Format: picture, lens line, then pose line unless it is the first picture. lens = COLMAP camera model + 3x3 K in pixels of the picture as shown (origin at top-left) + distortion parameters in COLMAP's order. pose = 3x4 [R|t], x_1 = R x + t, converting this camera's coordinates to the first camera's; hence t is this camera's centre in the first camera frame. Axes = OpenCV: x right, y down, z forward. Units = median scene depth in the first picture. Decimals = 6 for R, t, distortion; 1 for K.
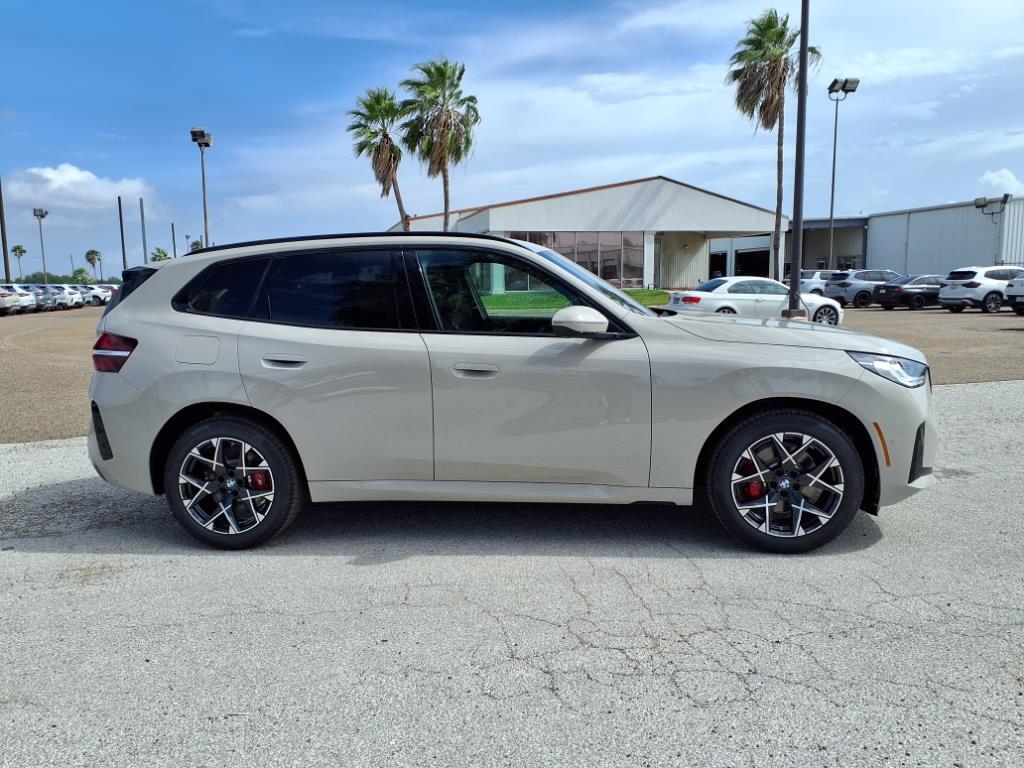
lens RADIAL K [[830.4, 0, 505.9], [0, 830.4, 388.7], [0, 0, 1]] dist [0.036772, -0.034565]
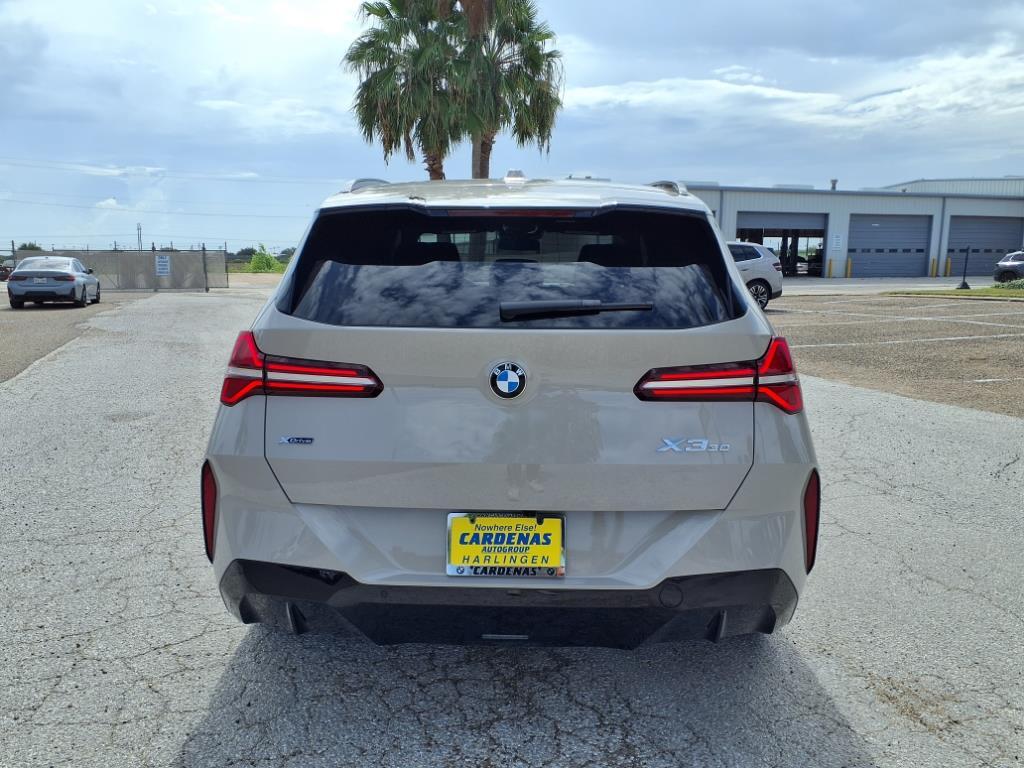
lens RADIAL K [[830.4, 0, 512.4], [0, 830.4, 379.3], [0, 0, 1]] dist [0.036772, -0.034565]
pose [[-0.103555, -0.131161, 0.985938, -0.780838], [0.129307, 0.981079, 0.144096, -0.109855], [-0.986183, 0.142411, -0.084635, 0.975187]]
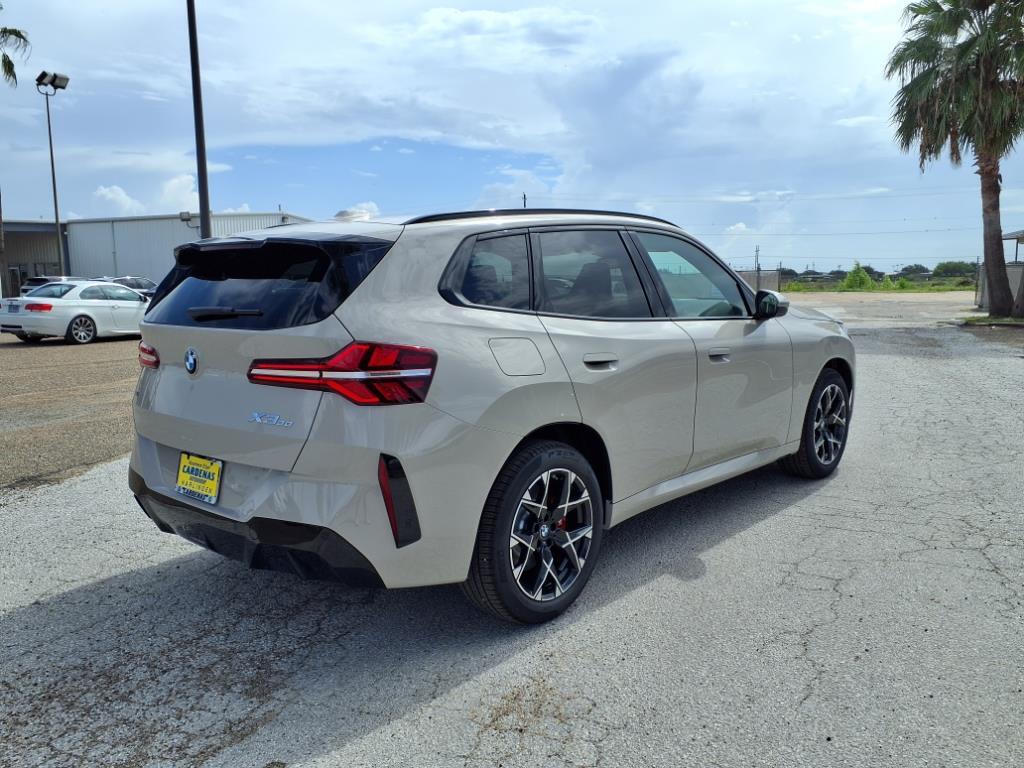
lens RADIAL K [[830.4, 0, 517.8], [0, 830.4, 386.0], [0, 0, 1]] dist [0.036772, -0.034565]
pose [[0.562245, -0.098390, 0.821097, -0.740896], [0.111515, 0.992849, 0.042611, -0.039274], [-0.819417, 0.067606, 0.569196, 0.461424]]
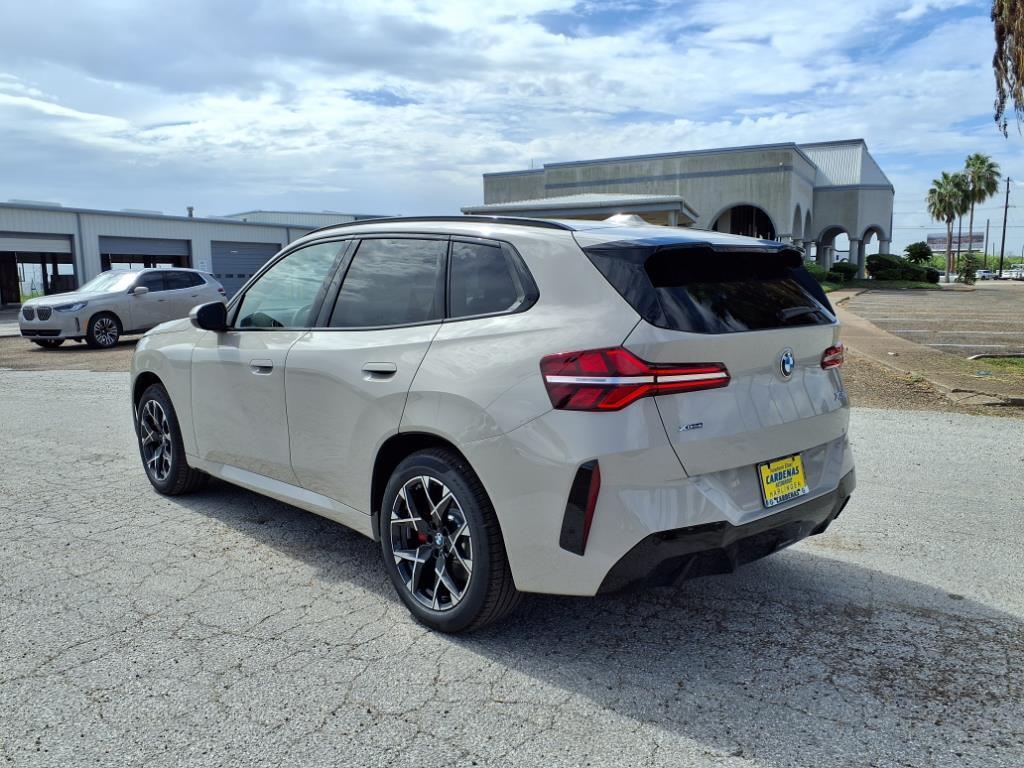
lens RADIAL K [[830.4, 0, 490.6], [0, 830.4, 380.4], [0, 0, 1]] dist [0.036772, -0.034565]
pose [[-0.763958, -0.052790, 0.643103, -0.614620], [0.111702, 0.970782, 0.212381, -0.182754], [-0.635524, 0.234087, -0.735739, 1.473398]]
